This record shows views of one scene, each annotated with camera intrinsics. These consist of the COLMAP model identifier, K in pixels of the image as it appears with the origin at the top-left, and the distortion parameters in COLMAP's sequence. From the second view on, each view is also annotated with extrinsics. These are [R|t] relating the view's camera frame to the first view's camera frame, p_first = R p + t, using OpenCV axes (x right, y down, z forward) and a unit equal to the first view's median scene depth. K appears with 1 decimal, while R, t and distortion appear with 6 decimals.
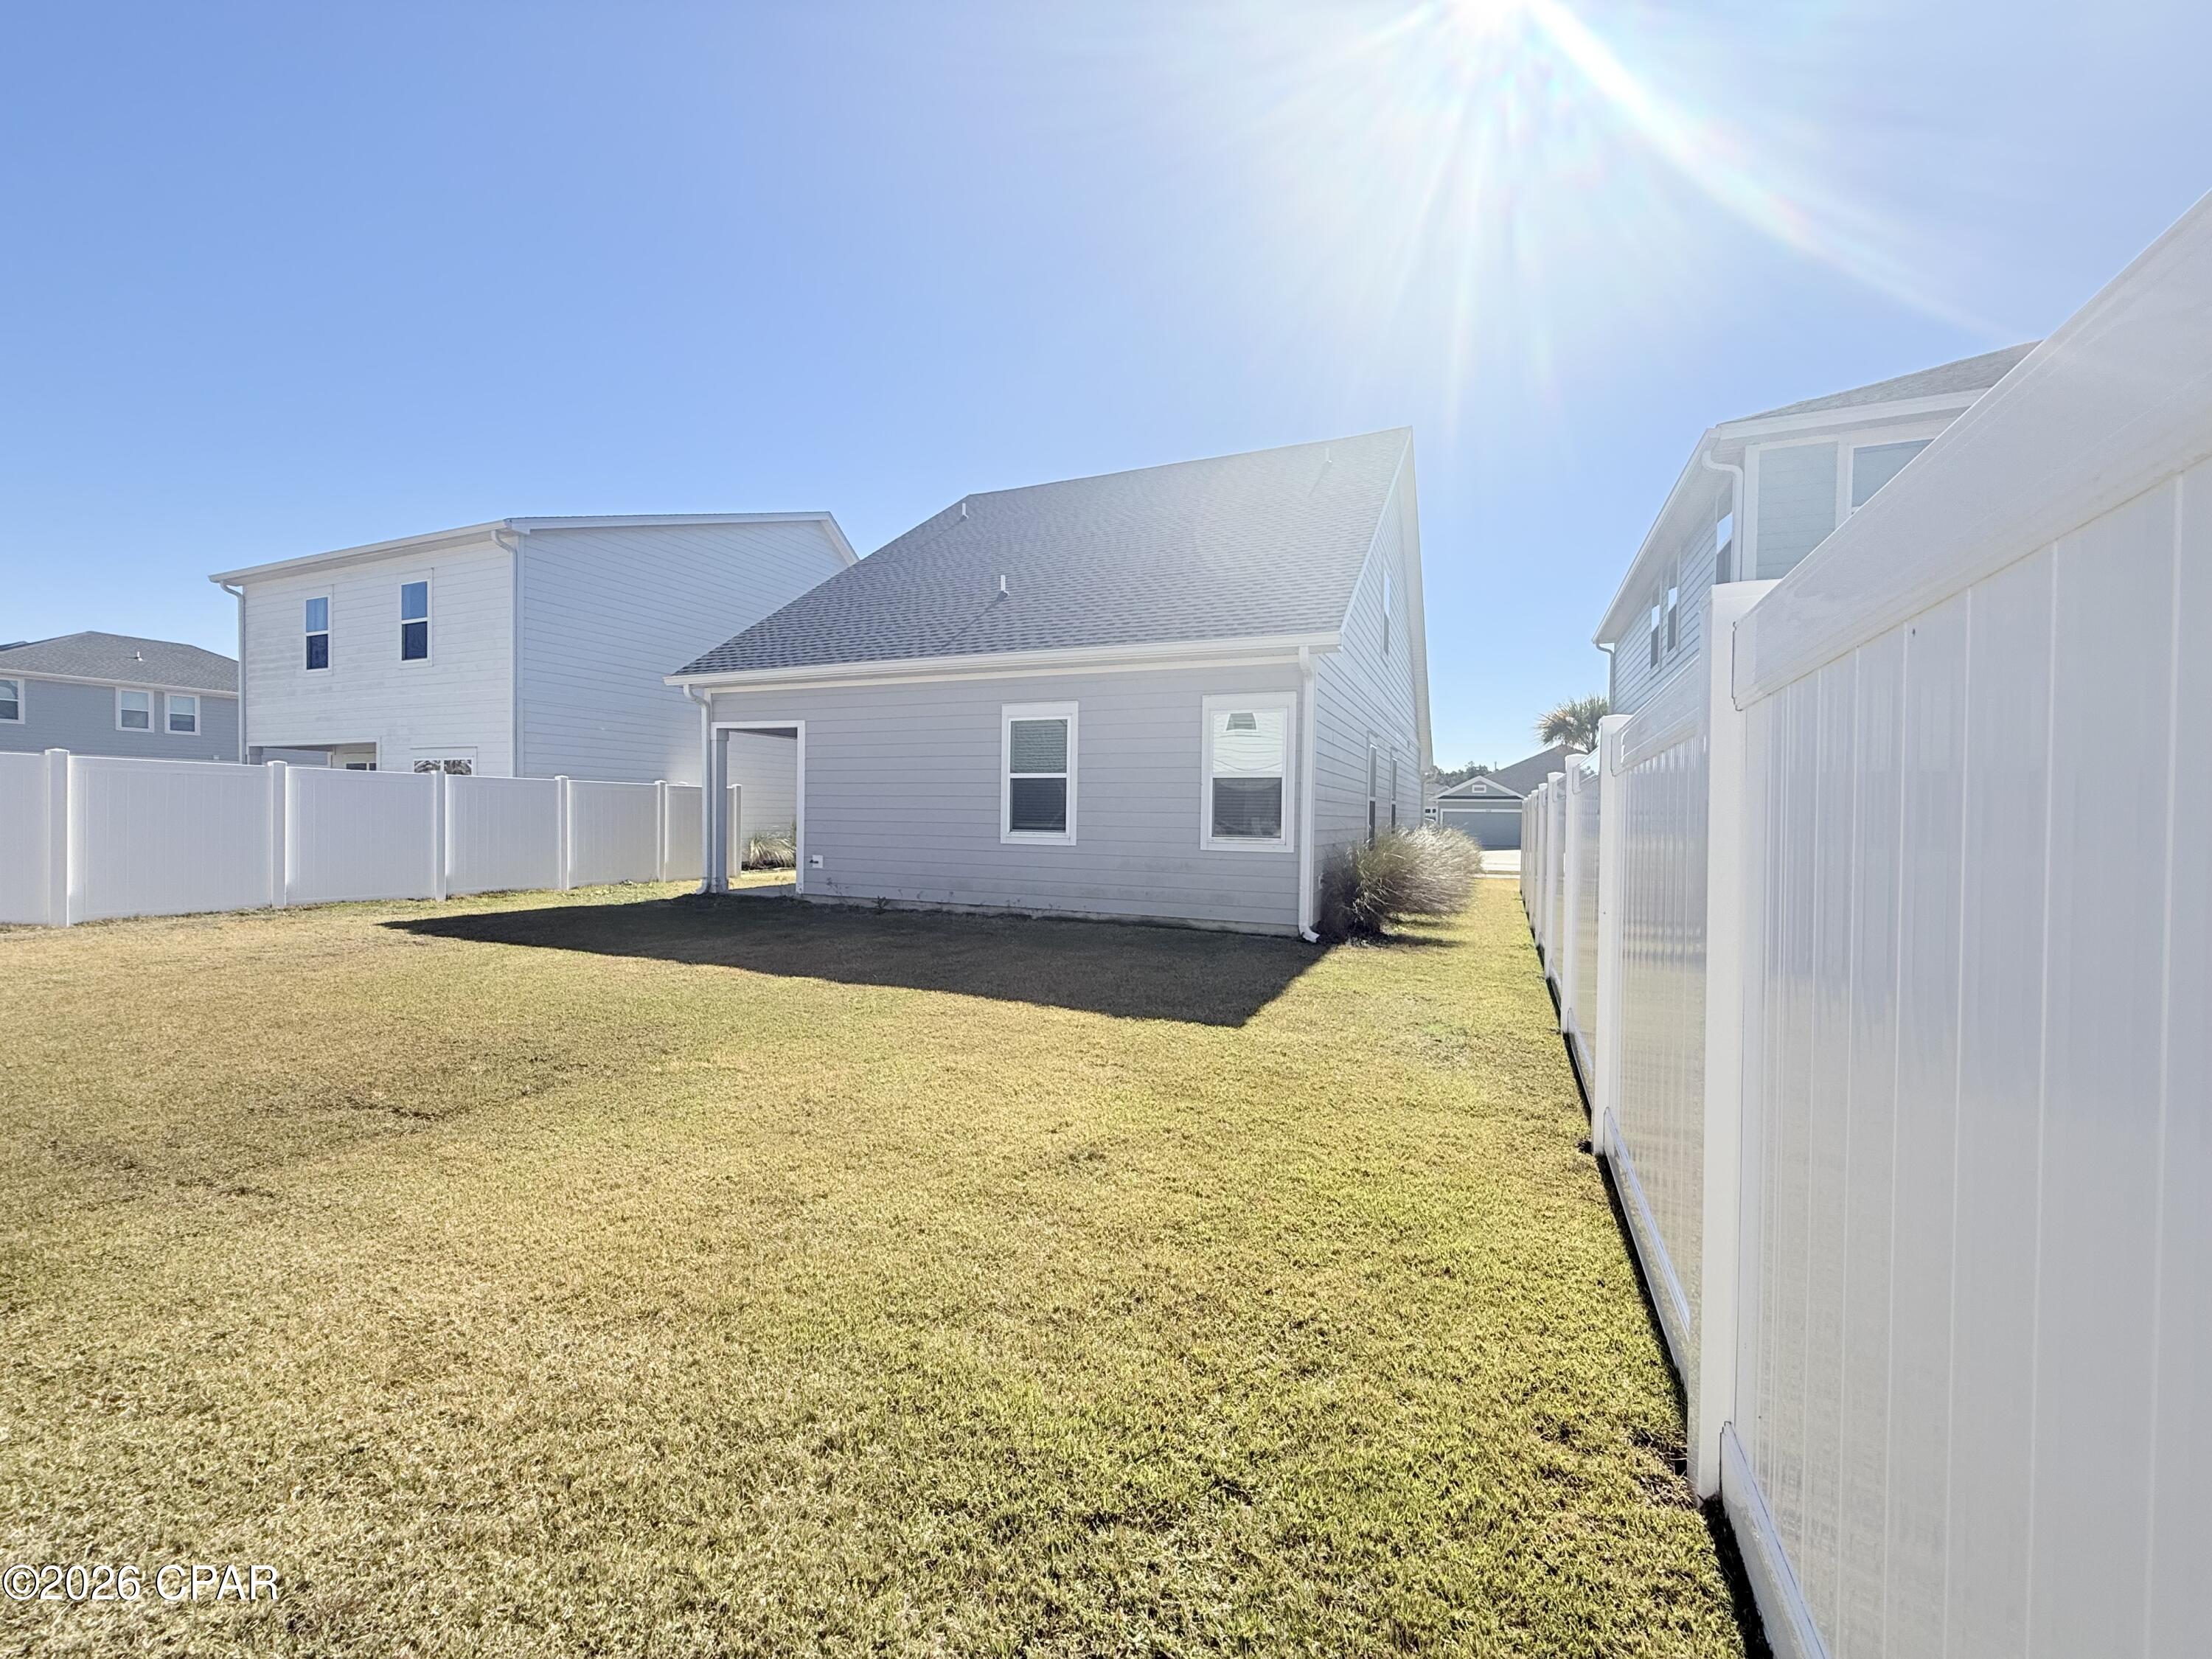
lens RADIAL K [[882.0, 0, 1106.0], [0, 882.0, 829.5], [0, 0, 1]] dist [-0.002608, 0.000063]
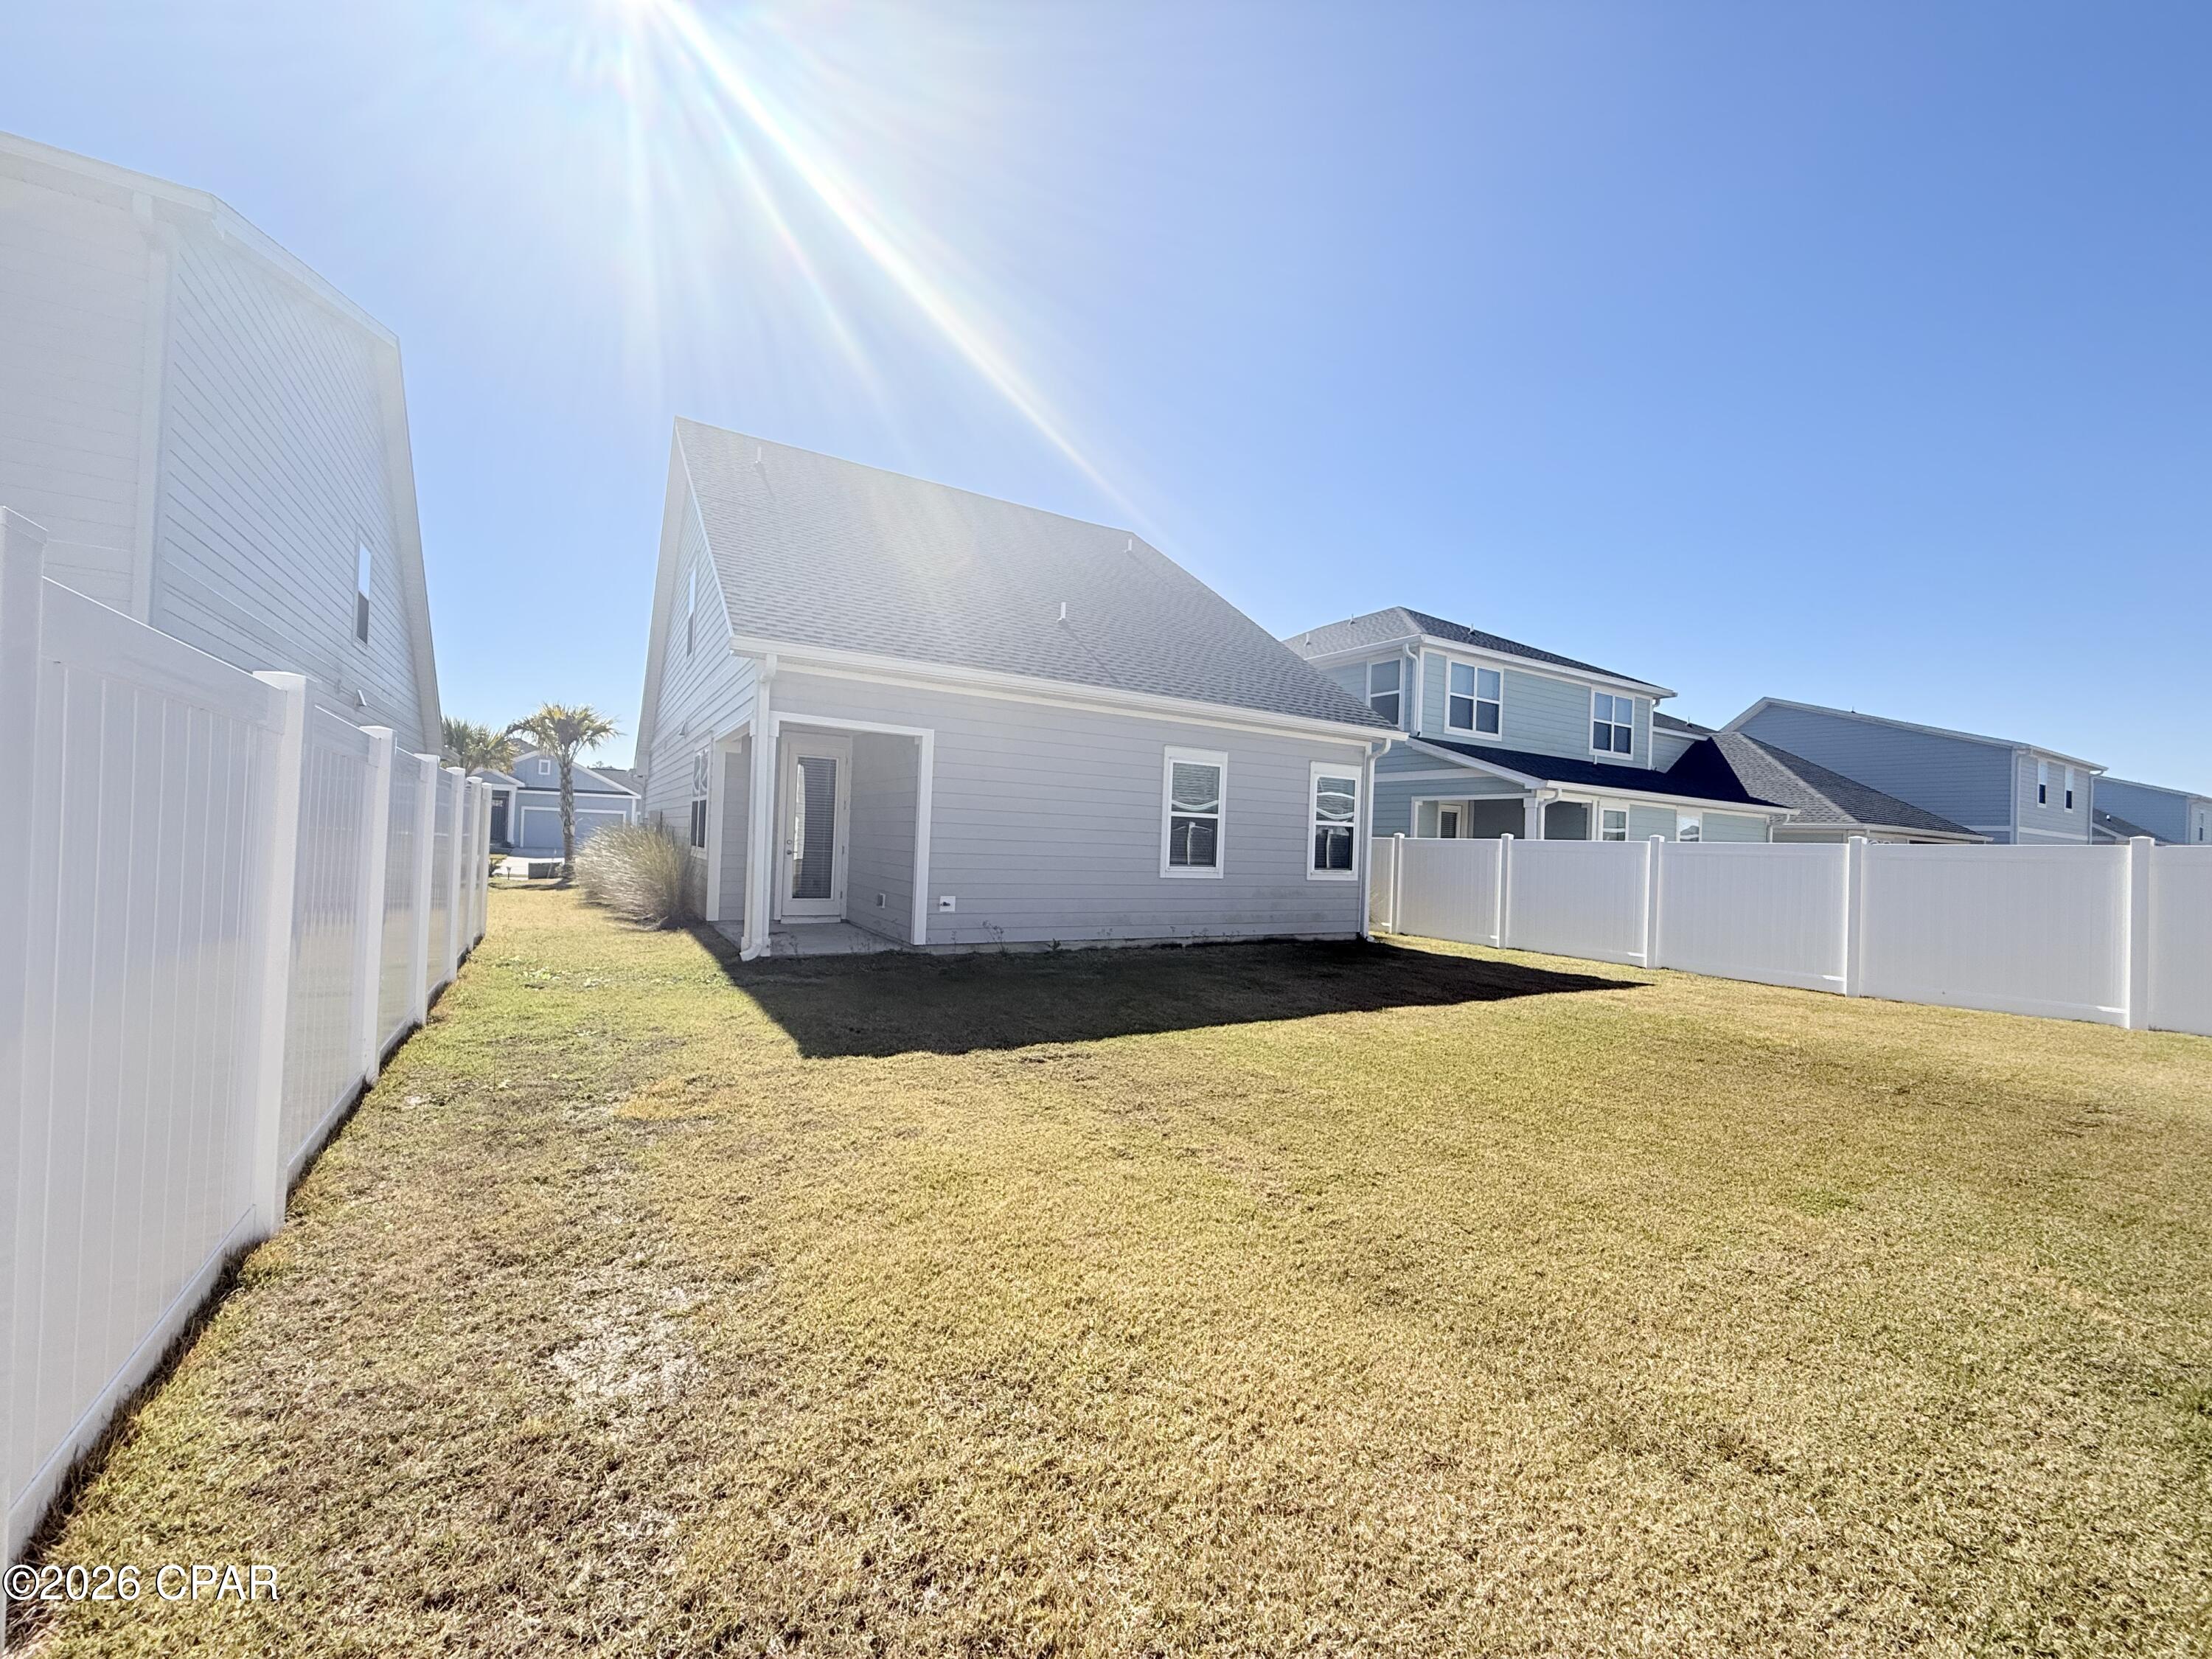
lens RADIAL K [[882.0, 0, 1106.0], [0, 882.0, 829.5], [0, 0, 1]] dist [-0.002608, 0.000063]
pose [[0.575304, 0.019091, 0.817717, -1.025384], [-0.013807, 0.999812, -0.013628, -0.026651], [-0.817823, -0.003450, 0.575459, 0.455013]]
